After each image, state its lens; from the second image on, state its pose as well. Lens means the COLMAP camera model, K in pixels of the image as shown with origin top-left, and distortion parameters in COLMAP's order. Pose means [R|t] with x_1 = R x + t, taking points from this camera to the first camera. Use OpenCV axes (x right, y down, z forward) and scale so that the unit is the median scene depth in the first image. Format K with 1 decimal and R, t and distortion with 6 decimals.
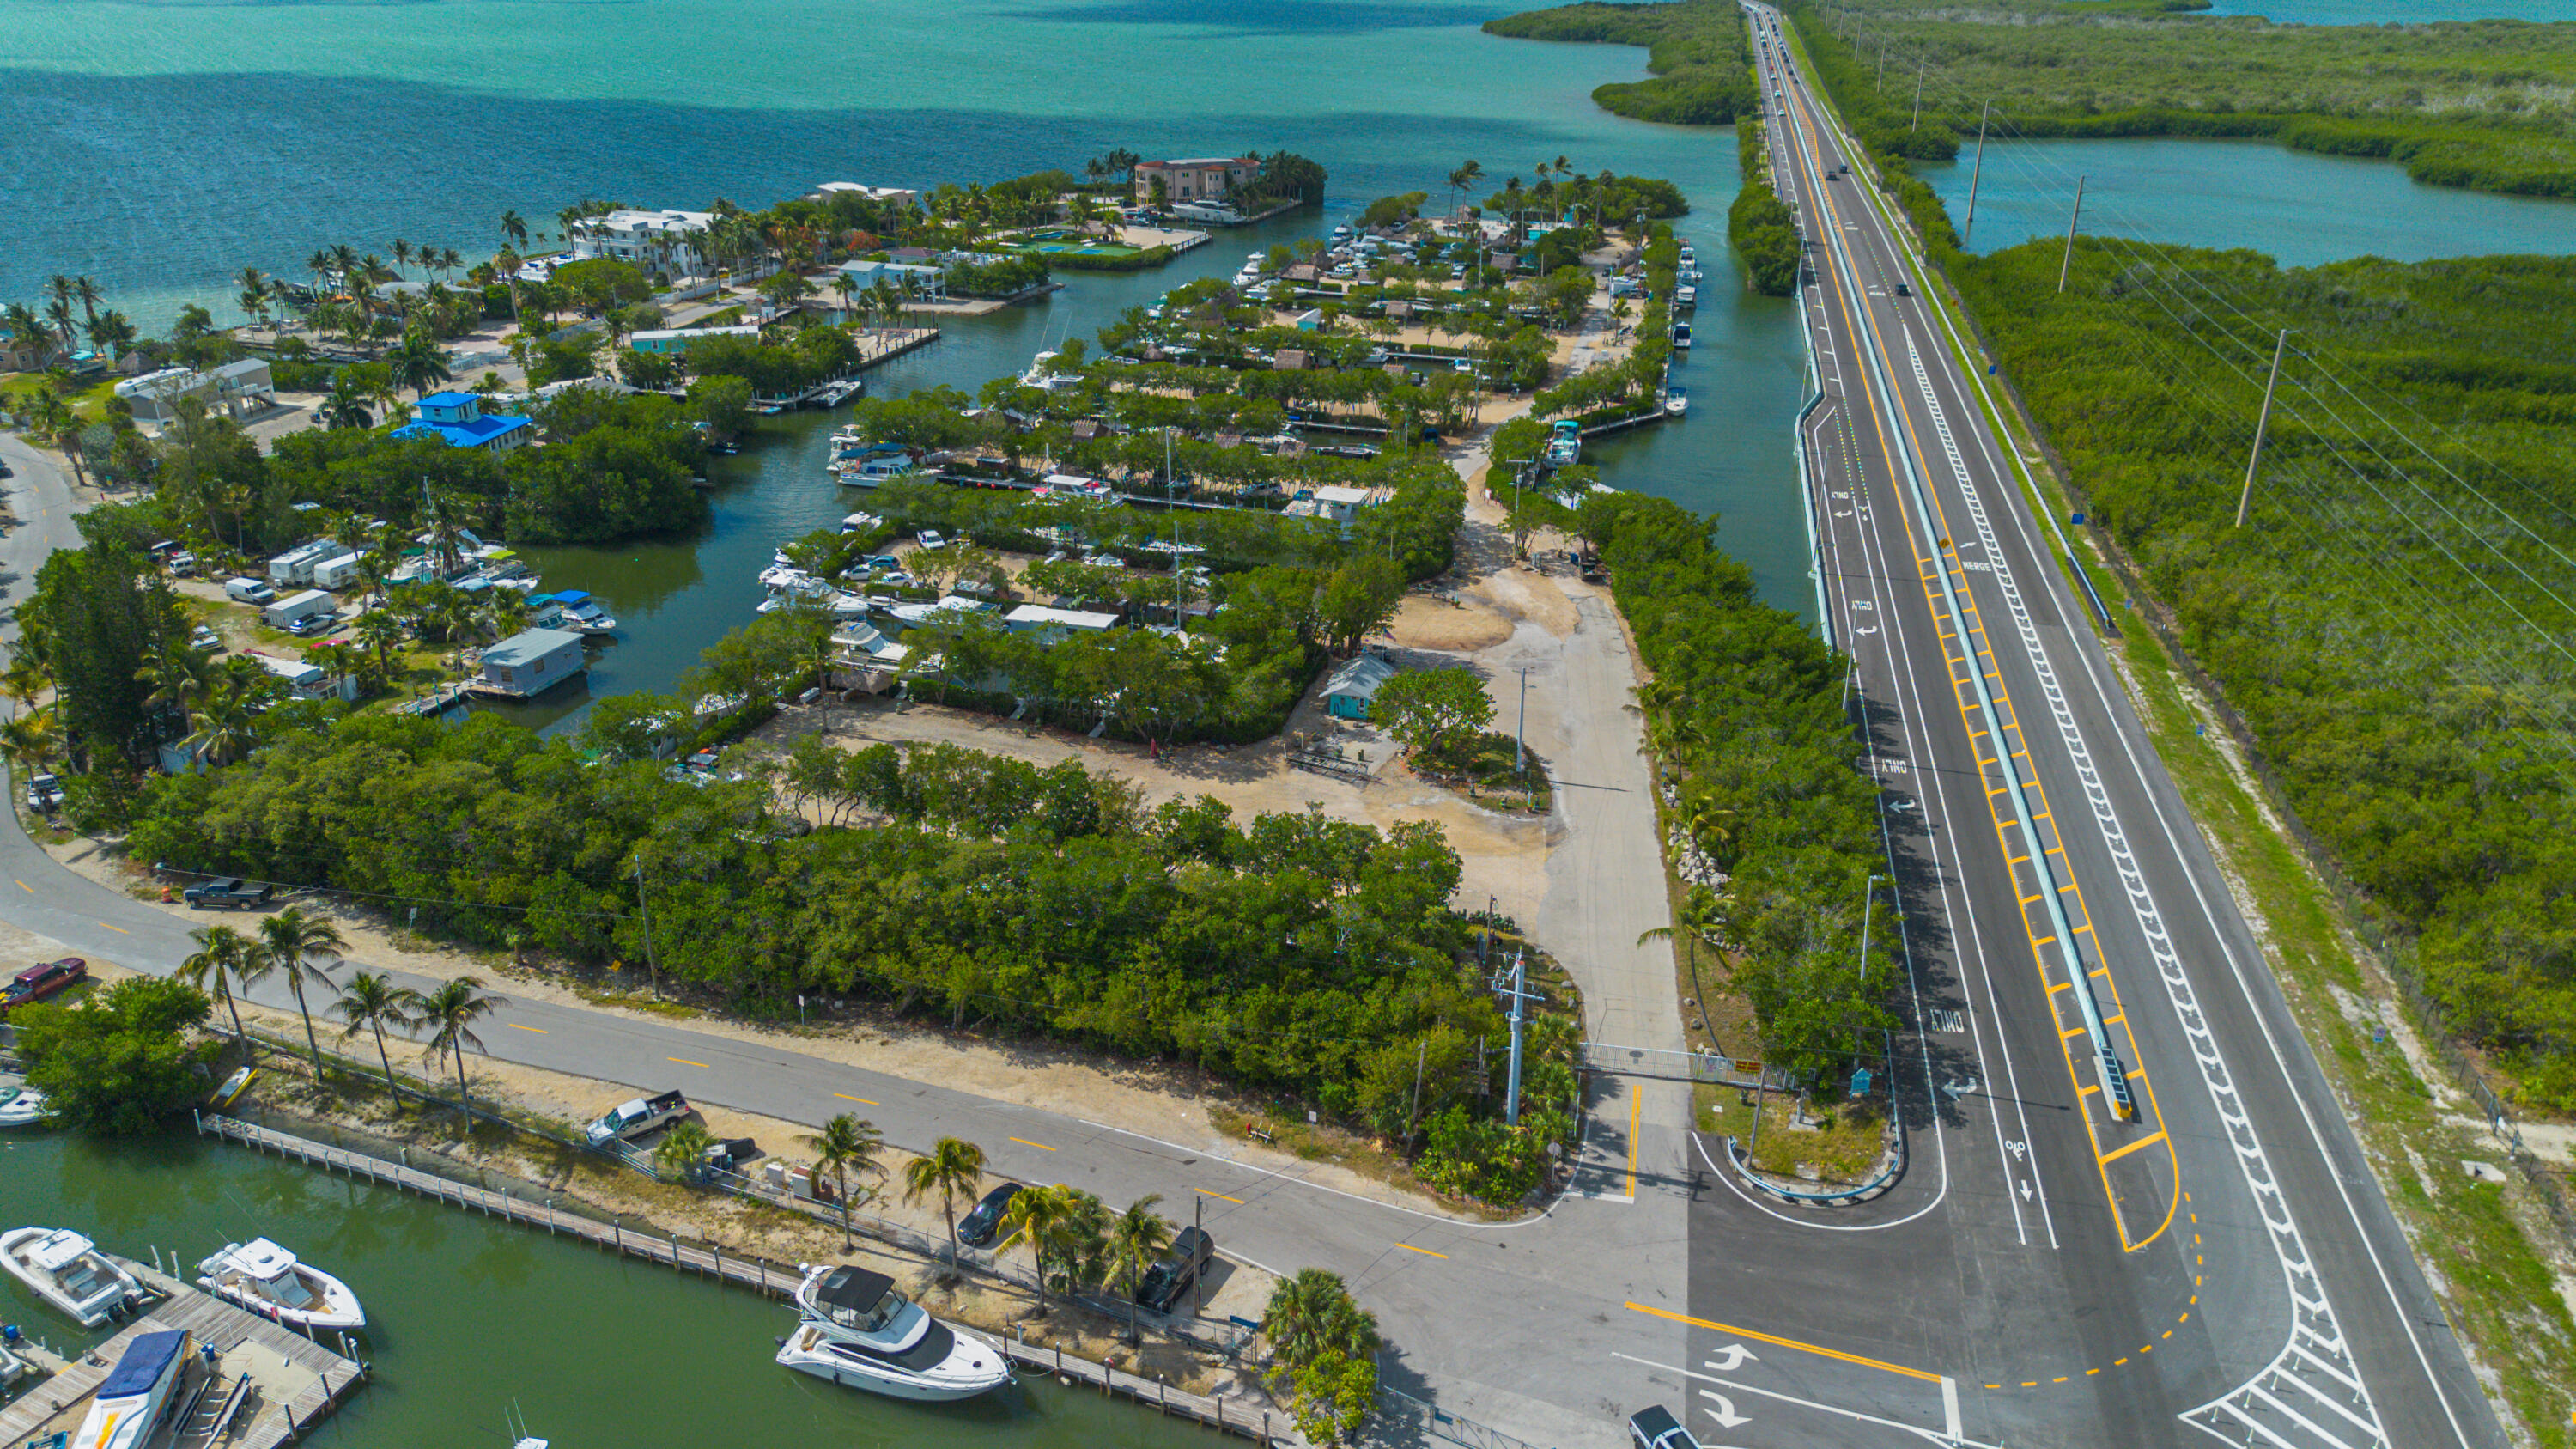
lens RADIAL K [[1813.7, 0, 1288.0], [0, 1813.7, 724.5], [0, 0, 1]] dist [0.085829, -0.094829]
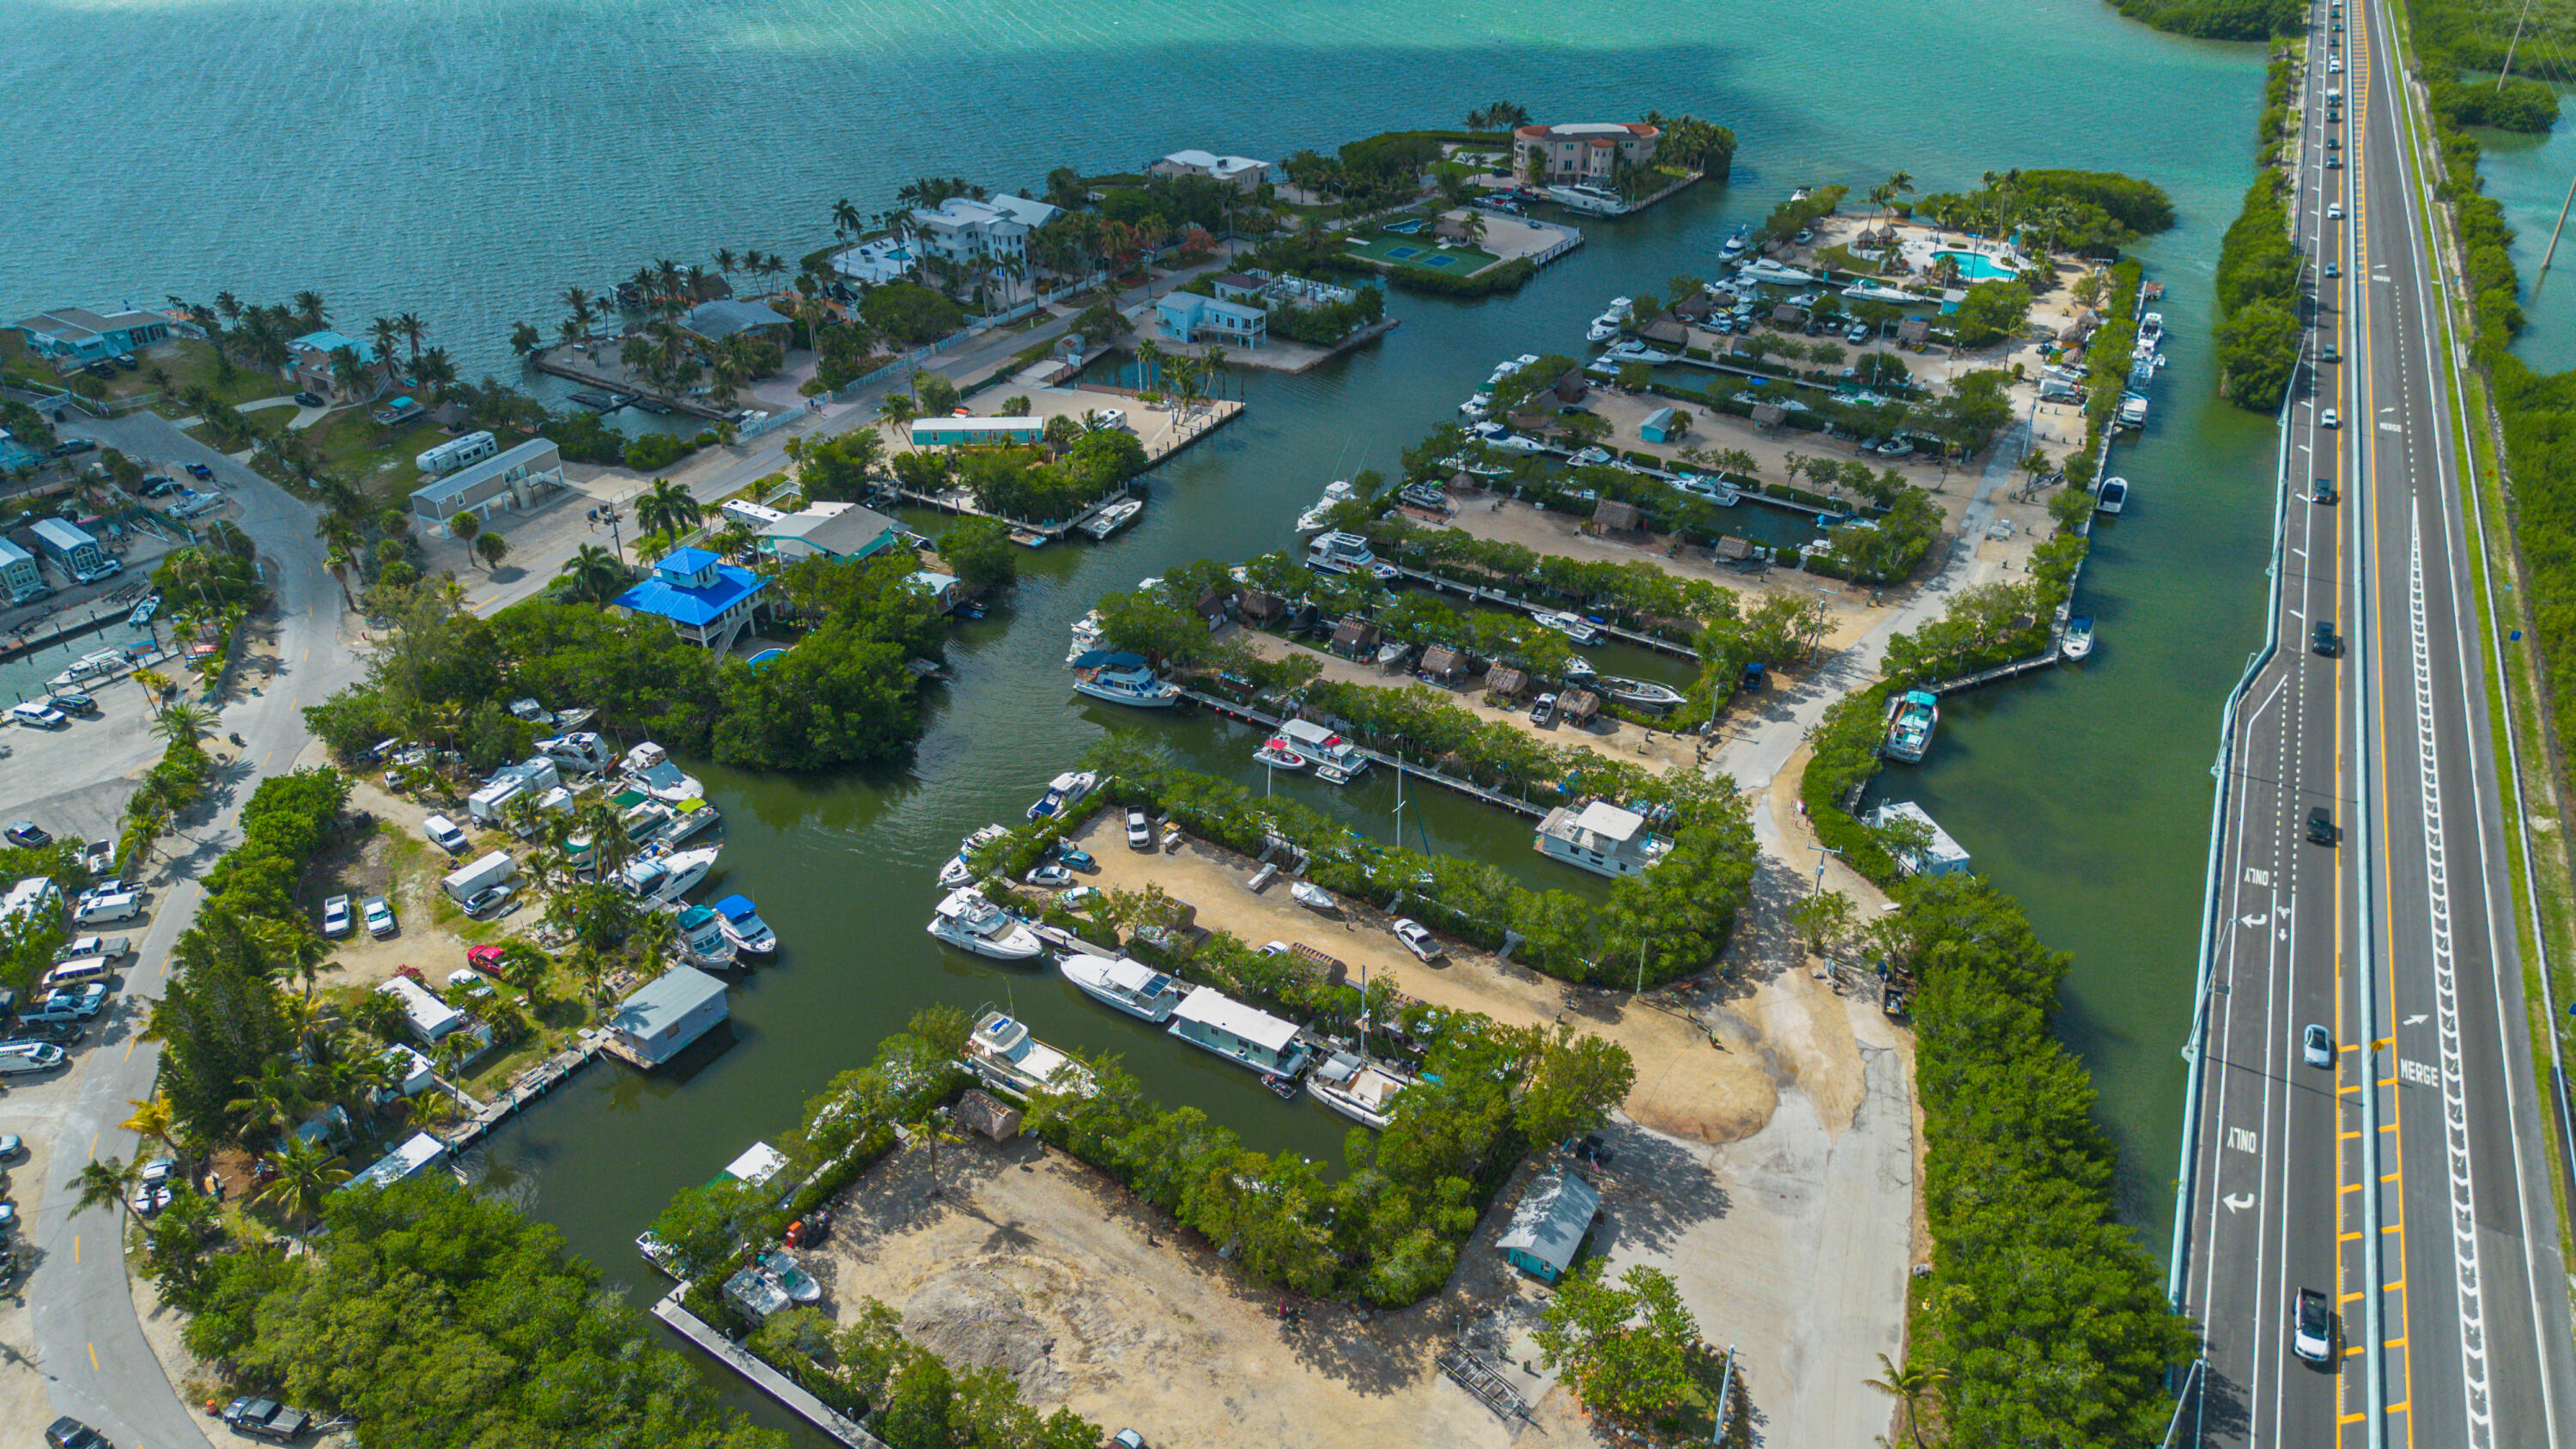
lens RADIAL K [[1827.9, 0, 1288.0], [0, 1827.9, 724.5], [0, 0, 1]] dist [0.052852, -0.038022]
pose [[0.972187, 0.117737, -0.202462, 0.049216], [-0.091099, 0.986481, 0.136221, -0.265513], [0.215763, -0.113988, 0.969769, 0.143646]]
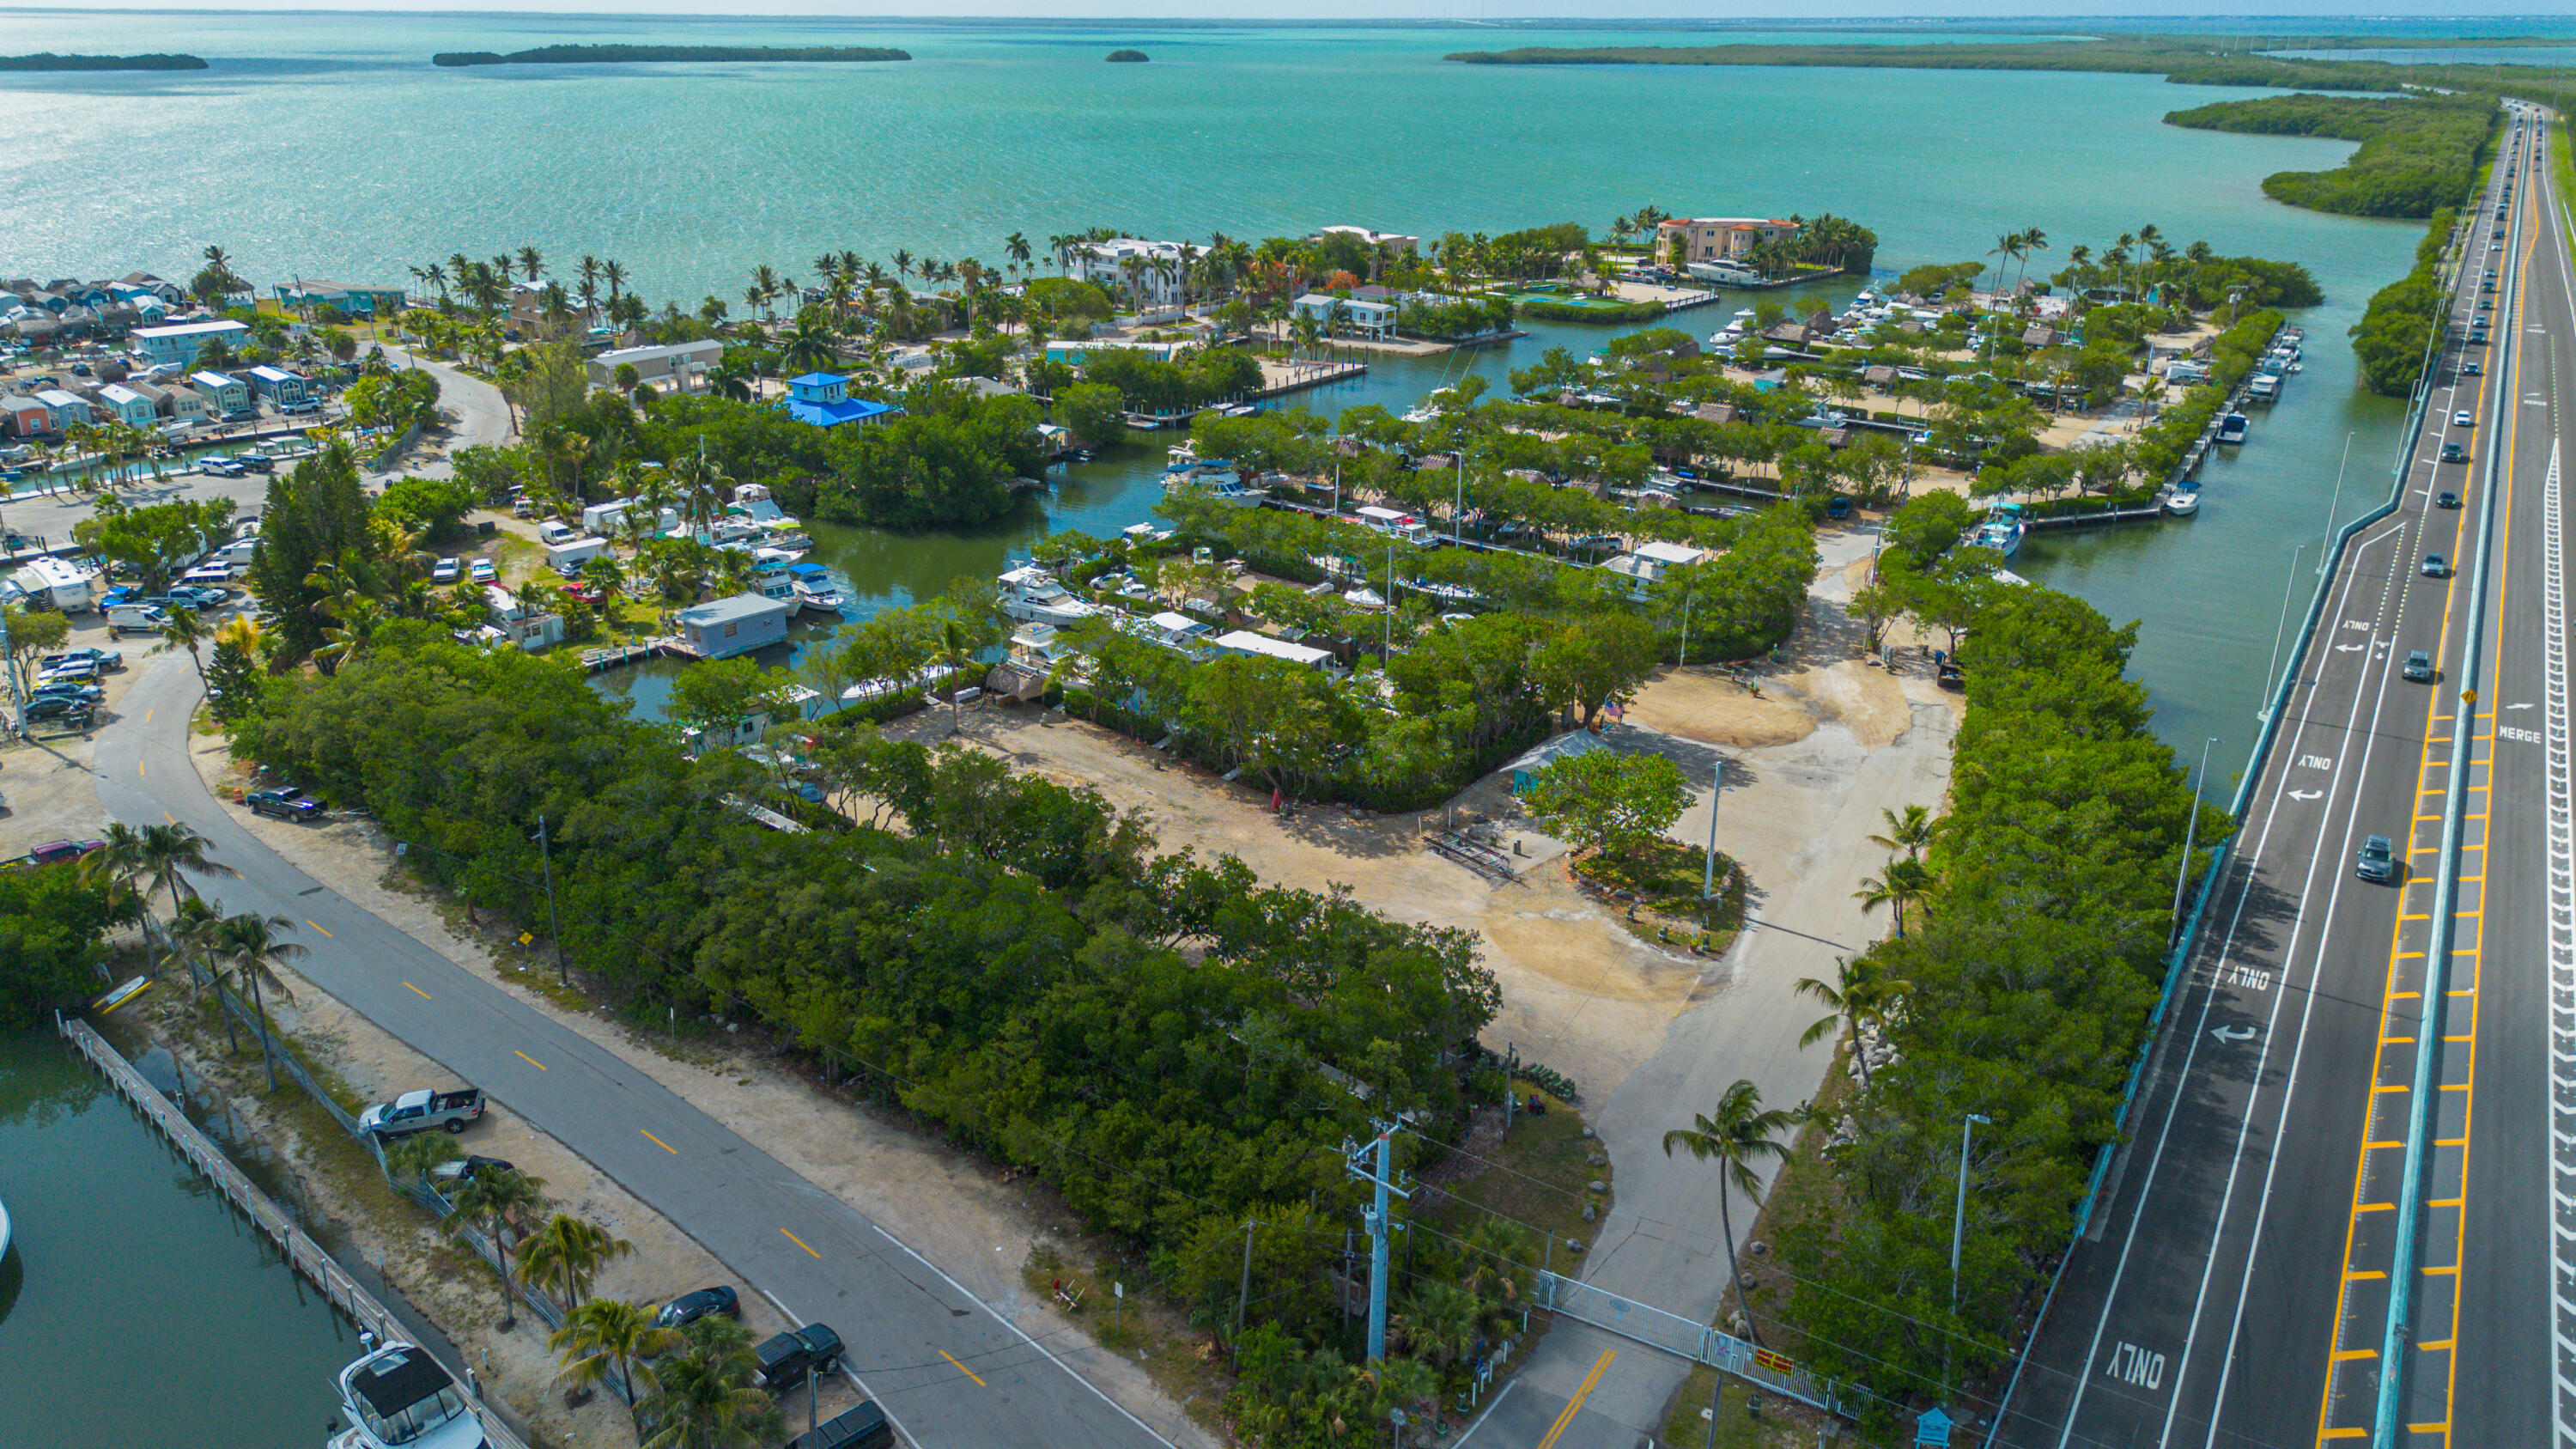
lens RADIAL K [[1813.7, 0, 1288.0], [0, 1813.7, 724.5], [0, 0, 1]] dist [0.085829, -0.094829]
pose [[0.939808, 0.130229, -0.315914, 0.135505], [-0.145739, 0.988985, -0.025869, -0.000720], [0.309066, 0.070353, 0.948435, 0.146200]]
